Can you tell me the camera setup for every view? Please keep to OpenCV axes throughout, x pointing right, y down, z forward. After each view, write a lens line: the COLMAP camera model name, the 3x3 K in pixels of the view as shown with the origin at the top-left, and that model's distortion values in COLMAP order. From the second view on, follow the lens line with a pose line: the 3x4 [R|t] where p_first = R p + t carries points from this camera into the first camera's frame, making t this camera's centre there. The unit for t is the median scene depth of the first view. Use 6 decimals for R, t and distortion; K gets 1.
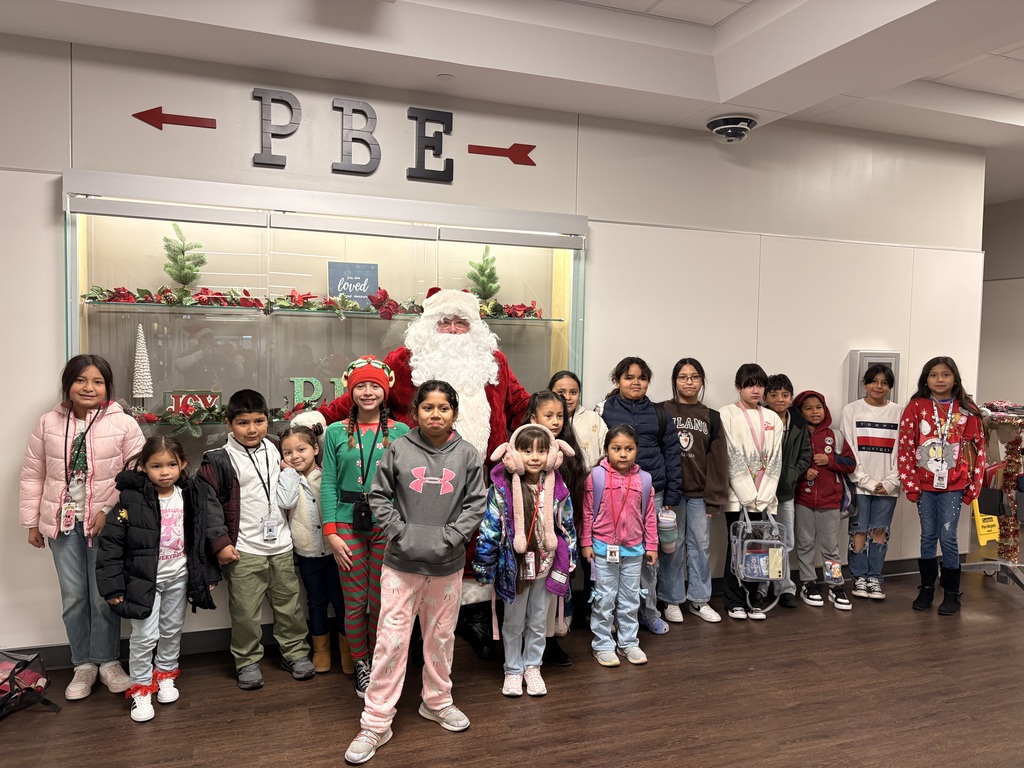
lens RADIAL K [[795.9, 0, 519.3], [0, 795.9, 386.3], [0, 0, 1]] dist [0.038442, -0.042246]
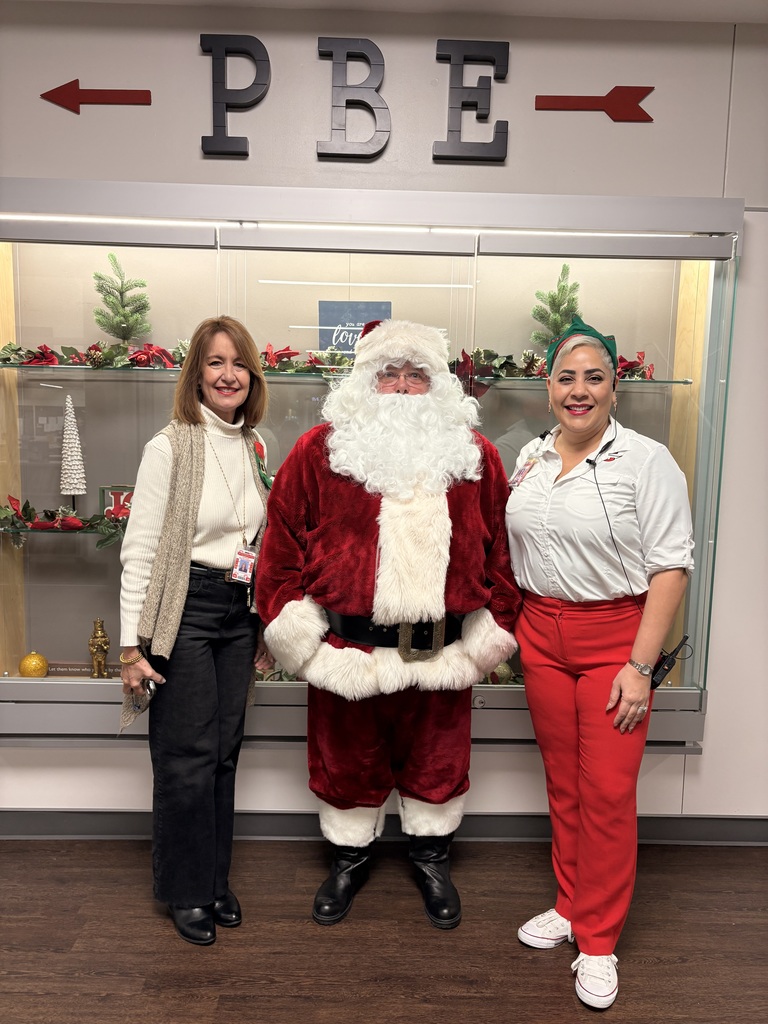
lens RADIAL K [[795.9, 0, 371.6], [0, 795.9, 518.3], [0, 0, 1]] dist [0.038442, -0.042246]
pose [[0.938878, 0.039232, -0.342007, 0.044755], [-0.018780, 0.997842, 0.062910, -0.015224], [0.343737, -0.052642, 0.937589, 0.384411]]
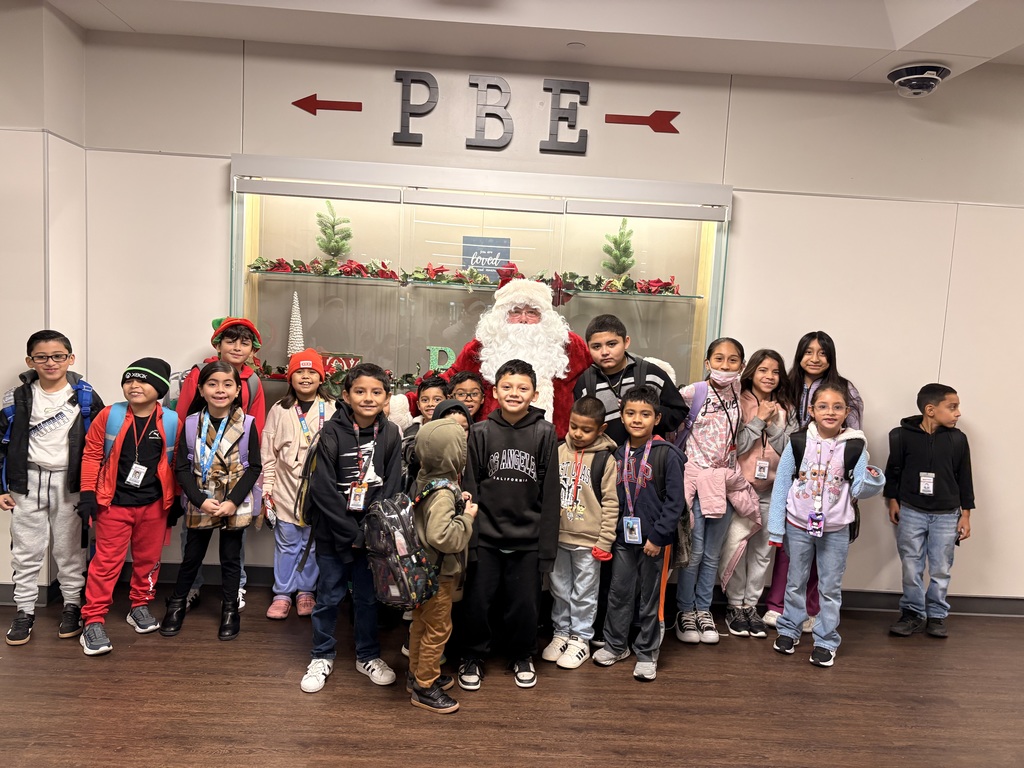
lens RADIAL K [[795.9, 0, 499.8], [0, 795.9, 388.3], [0, 0, 1]] dist [0.038442, -0.042246]
pose [[0.944182, 0.061371, -0.323657, 0.160419], [-0.050916, 0.997874, 0.040680, -0.002760], [0.325466, -0.021930, 0.945300, 0.033102]]
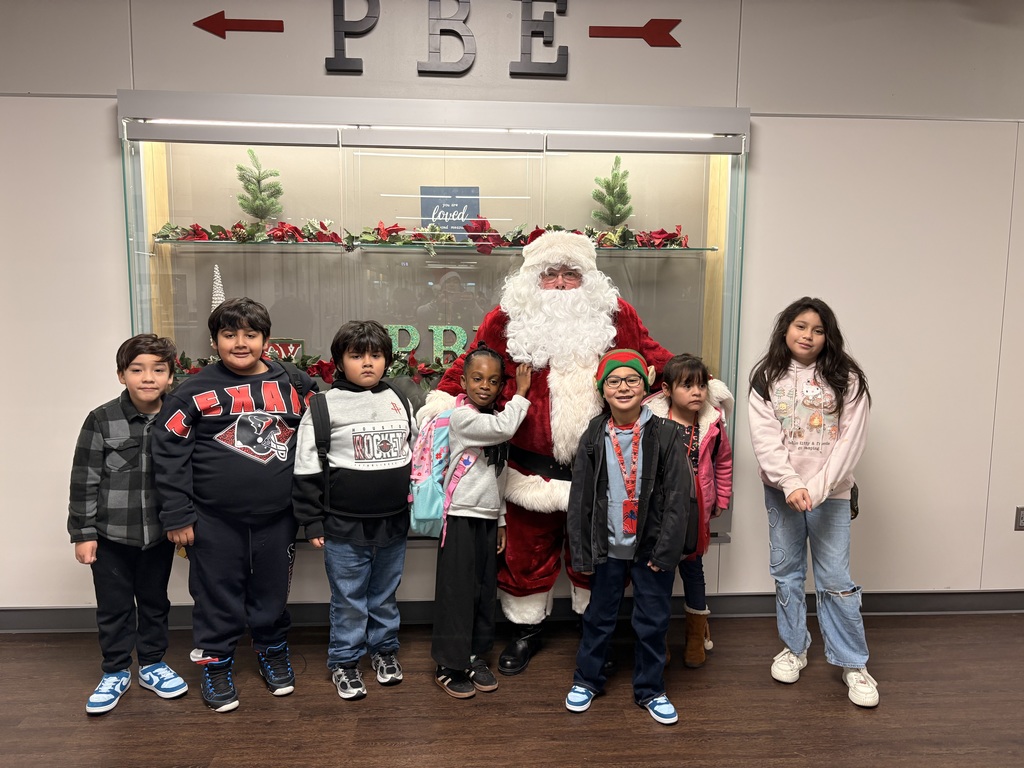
lens RADIAL K [[795.9, 0, 503.4], [0, 795.9, 383.3], [0, 0, 1]] dist [0.038442, -0.042246]
pose [[0.955050, 0.022180, -0.295613, 0.102386], [-0.003953, 0.998061, 0.062114, -0.001227], [0.296417, -0.058154, 0.953286, 0.219955]]
